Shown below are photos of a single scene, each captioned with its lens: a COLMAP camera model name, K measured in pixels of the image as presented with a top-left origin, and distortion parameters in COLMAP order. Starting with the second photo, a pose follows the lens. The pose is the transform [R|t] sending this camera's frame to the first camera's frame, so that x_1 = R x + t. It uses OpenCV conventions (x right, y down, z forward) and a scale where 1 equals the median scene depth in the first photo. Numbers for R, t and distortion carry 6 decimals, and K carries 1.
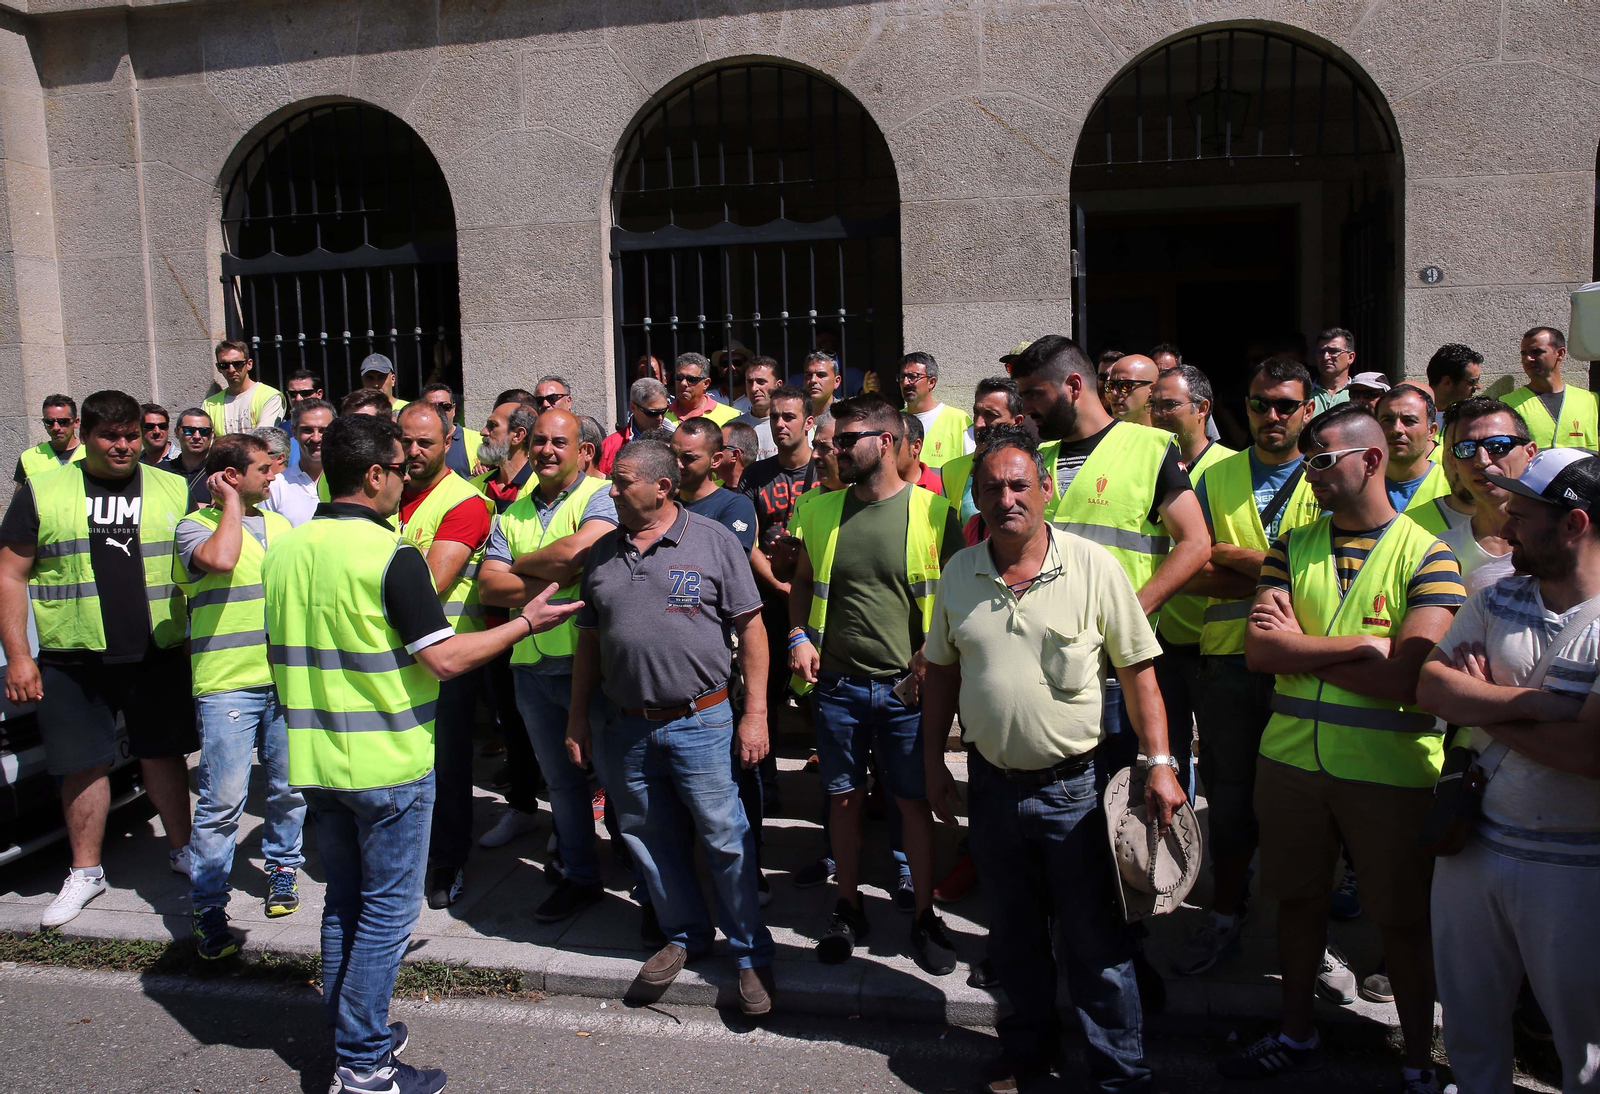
lens RADIAL K [[1191.6, 0, 800.0], [0, 1191.6, 547.0], [0, 0, 1]] dist [-0.073831, -0.003188]
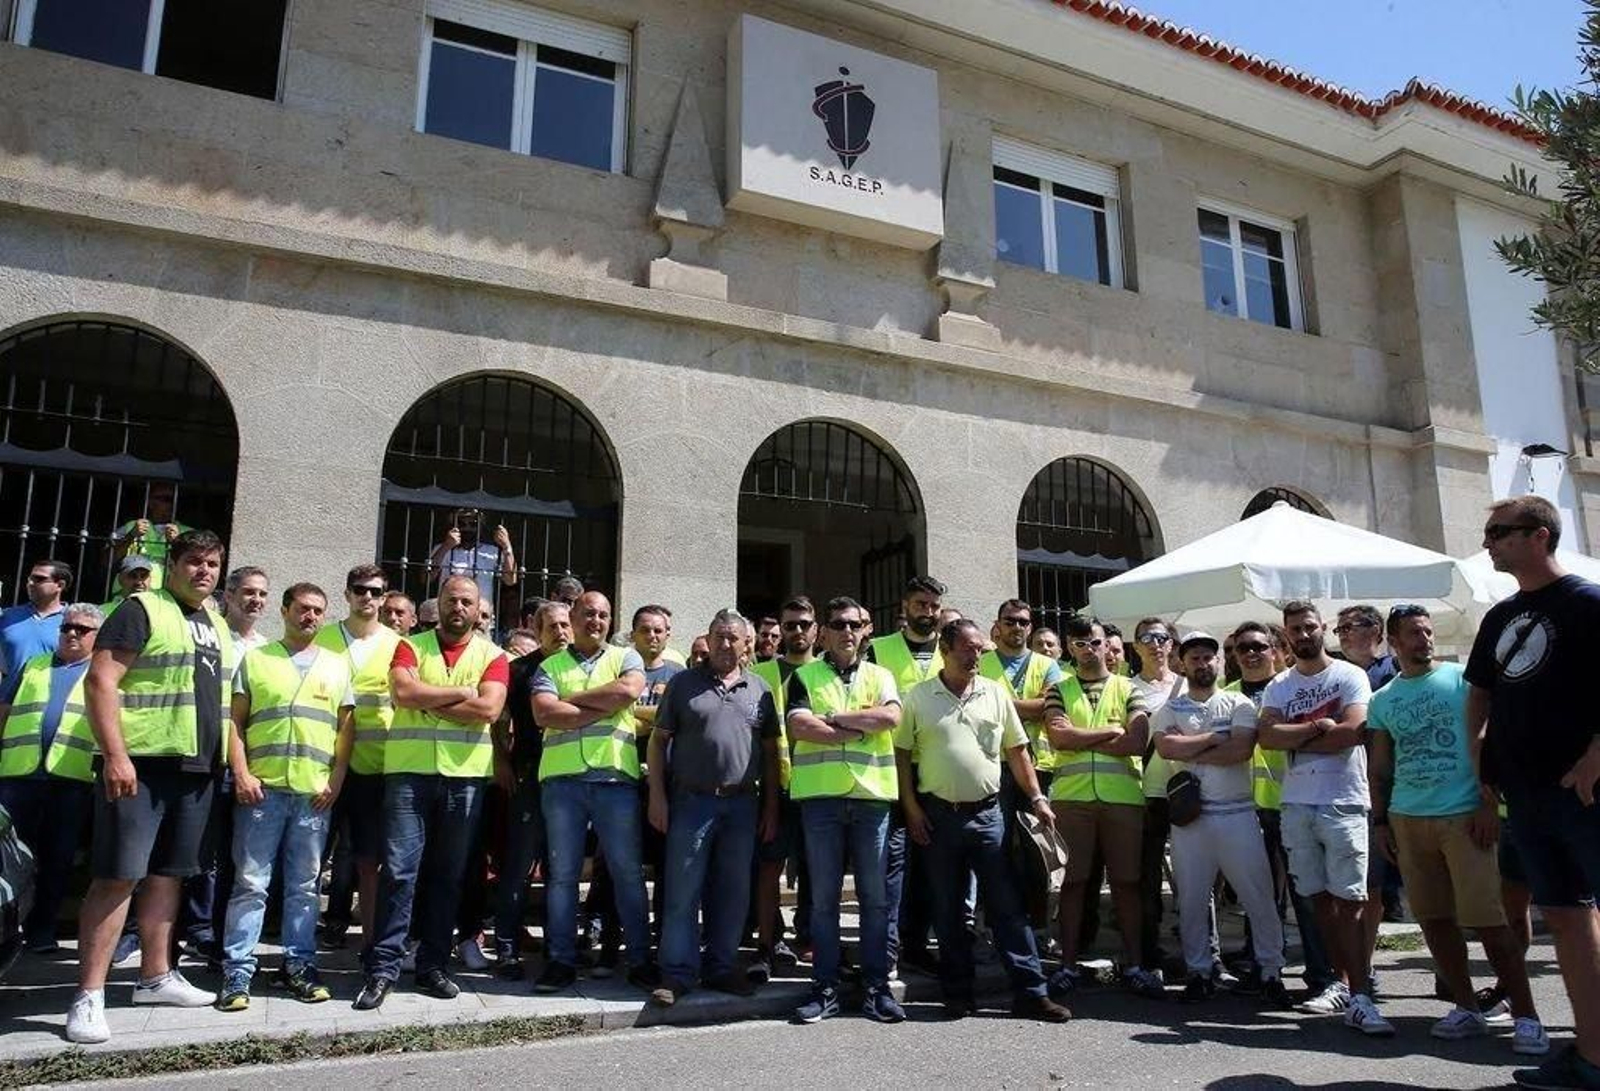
lens RADIAL K [[1140.7, 0, 800.0], [0, 1140.7, 545.5], [0, 0, 1]] dist [-0.010542, -0.002377]
pose [[0.822209, 0.136293, 0.552627, -0.752599], [0.026390, 0.960736, -0.276207, 0.209613], [-0.568573, 0.241683, 0.786329, -0.217906]]
